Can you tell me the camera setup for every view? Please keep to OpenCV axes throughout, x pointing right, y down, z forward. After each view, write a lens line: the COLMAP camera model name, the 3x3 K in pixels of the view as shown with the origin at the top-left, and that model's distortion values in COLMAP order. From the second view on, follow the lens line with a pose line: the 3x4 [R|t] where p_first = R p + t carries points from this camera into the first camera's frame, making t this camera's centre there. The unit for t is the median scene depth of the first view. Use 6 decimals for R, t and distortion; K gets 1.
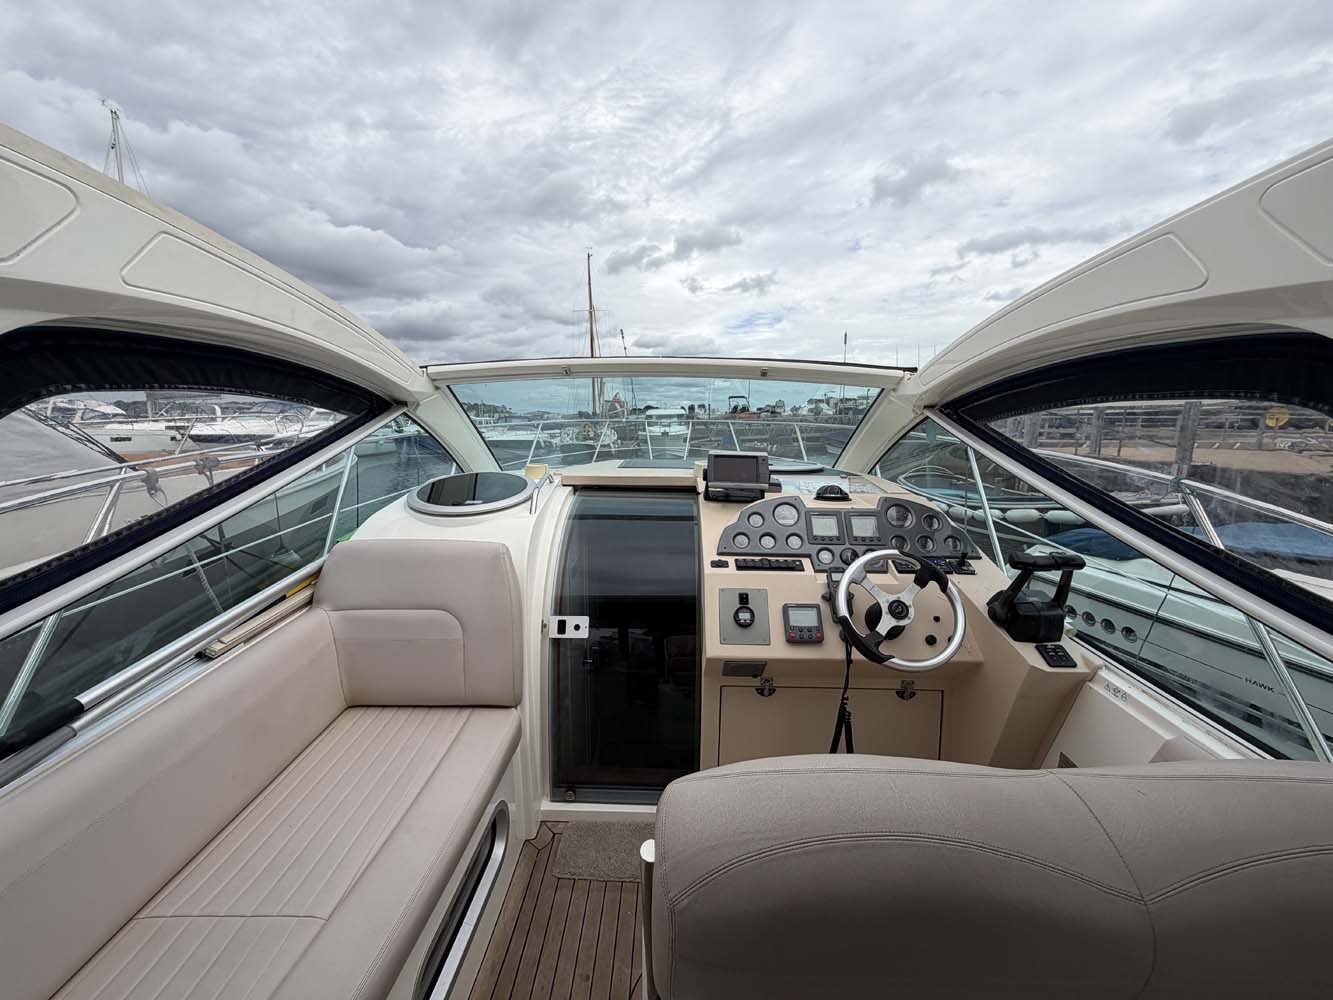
lens RADIAL K [[522.2, 0, 658.1], [0, 522.2, 505.5], [0, 0, 1]] dist [-0.007258, 0.000905]
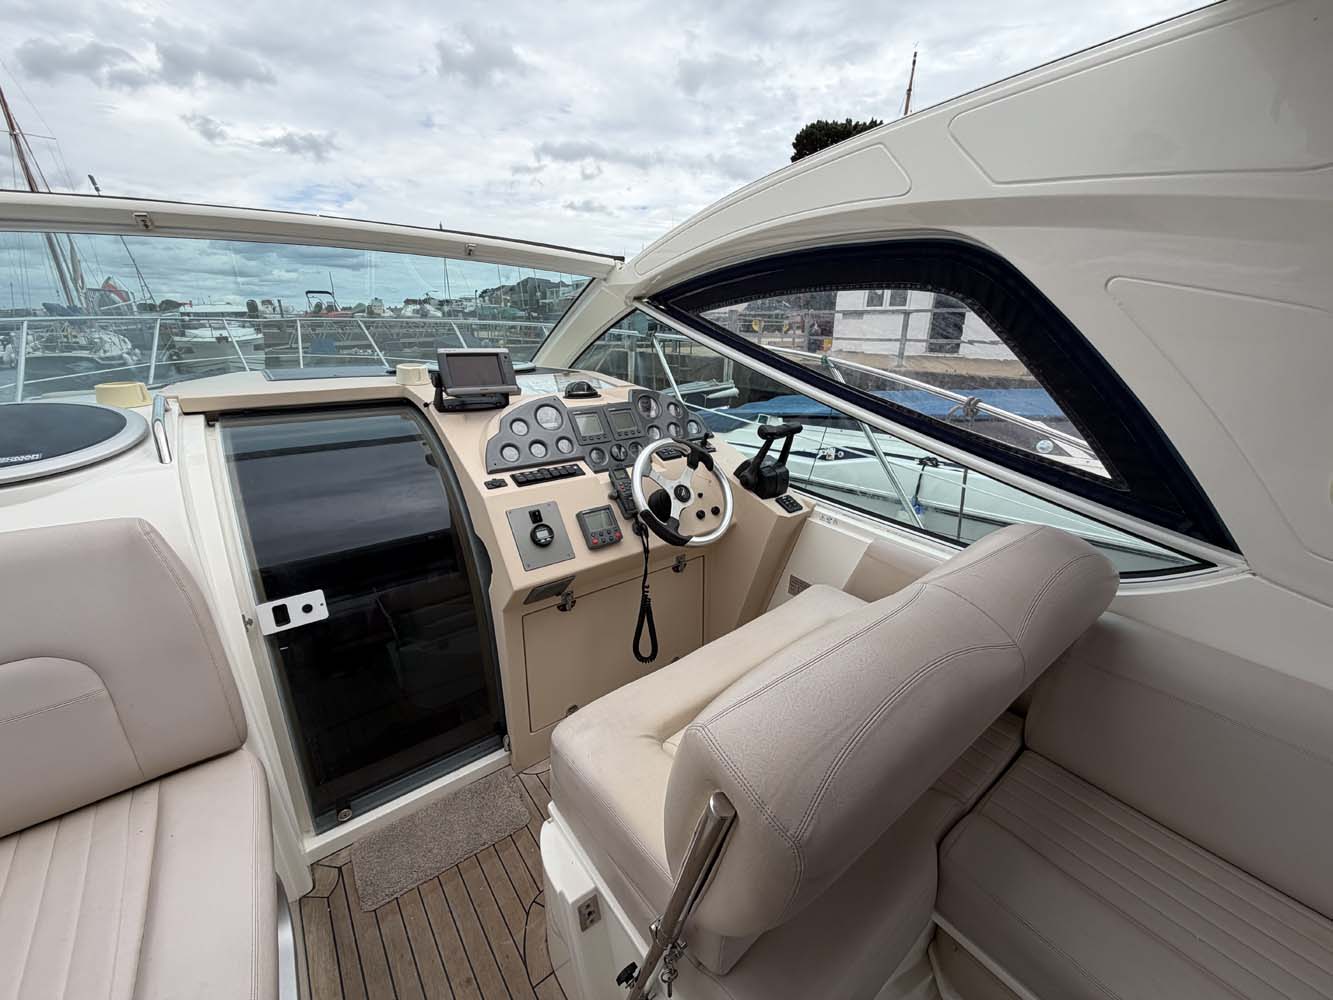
lens RADIAL K [[522.2, 0, 659.1], [0, 522.2, 499.8], [0, 0, 1]] dist [-0.007258, 0.000905]
pose [[0.761248, -0.200195, 0.616784, -0.186313], [0.096867, 0.975586, 0.197099, -0.003937], [-0.641184, -0.090295, 0.762056, 0.155587]]
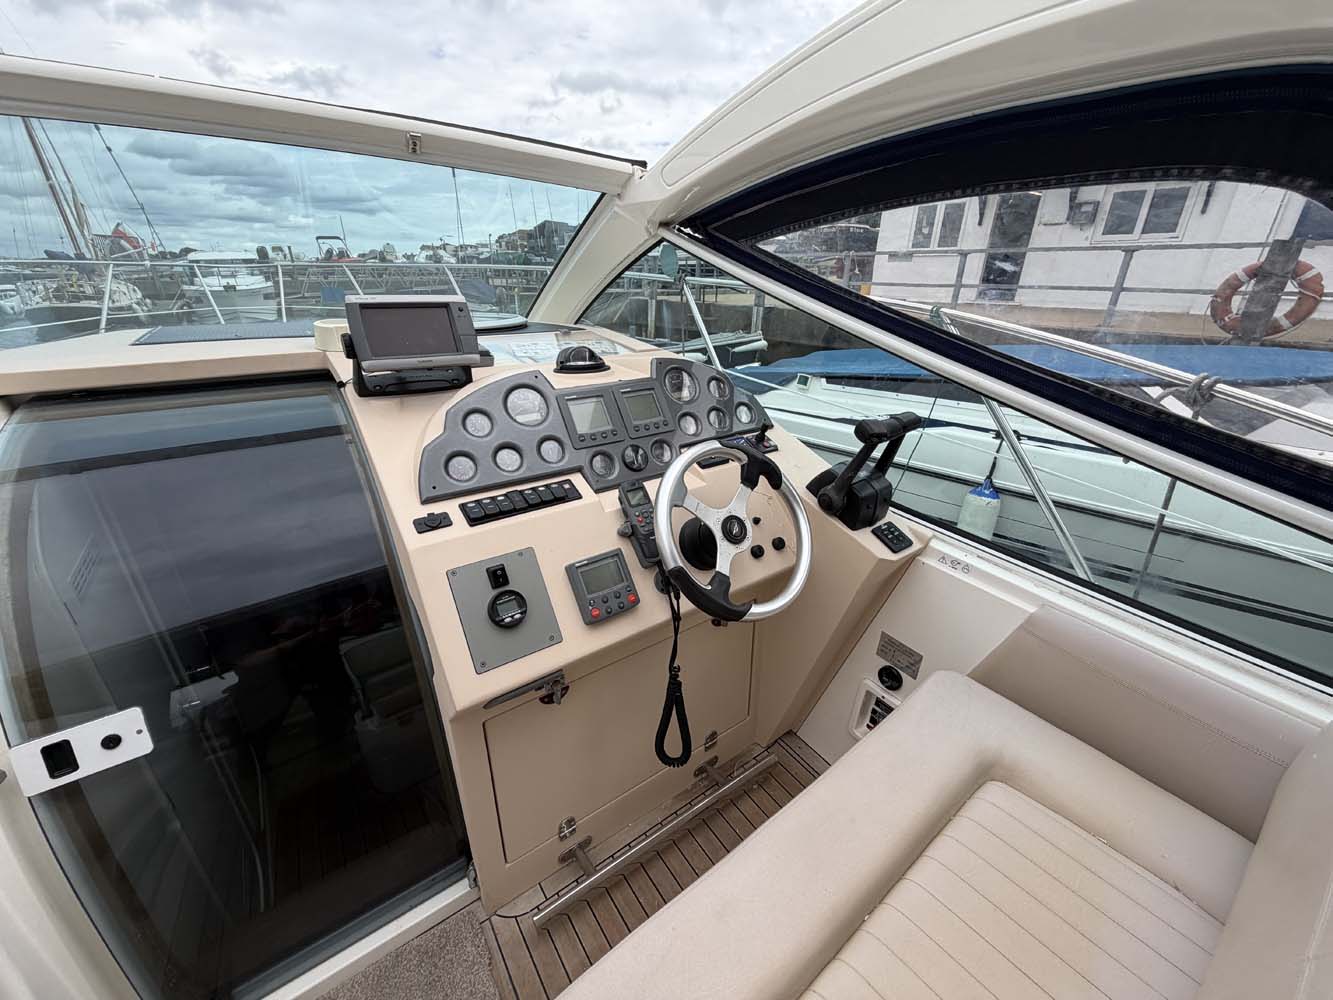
lens RADIAL K [[522.2, 0, 659.3], [0, 522.2, 497.0], [0, 0, 1]] dist [-0.007258, 0.000905]
pose [[0.784904, -0.242919, 0.570014, 0.003010], [0.095944, 0.956498, 0.275511, -0.029595], [-0.612145, -0.161560, 0.774065, 0.407260]]
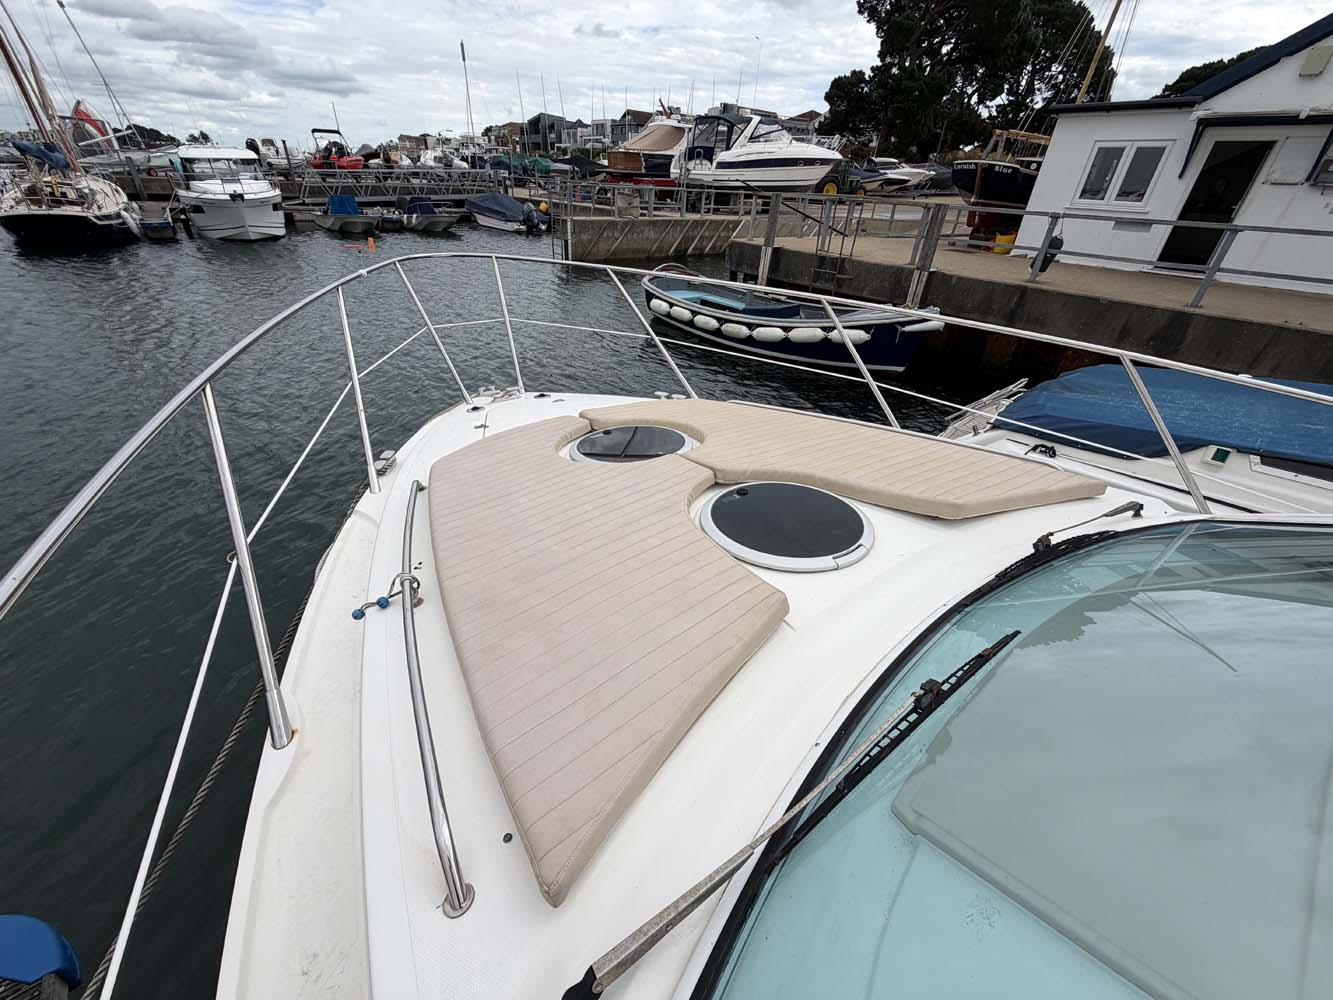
lens RADIAL K [[522.2, 0, 654.4], [0, 522.2, 490.8], [0, 0, 1]] dist [-0.007258, 0.000905]
pose [[0.784024, -0.288408, 0.549661, -0.454009], [0.053983, 0.913832, 0.402489, -0.512169], [-0.618379, -0.285889, 0.732035, 1.820697]]
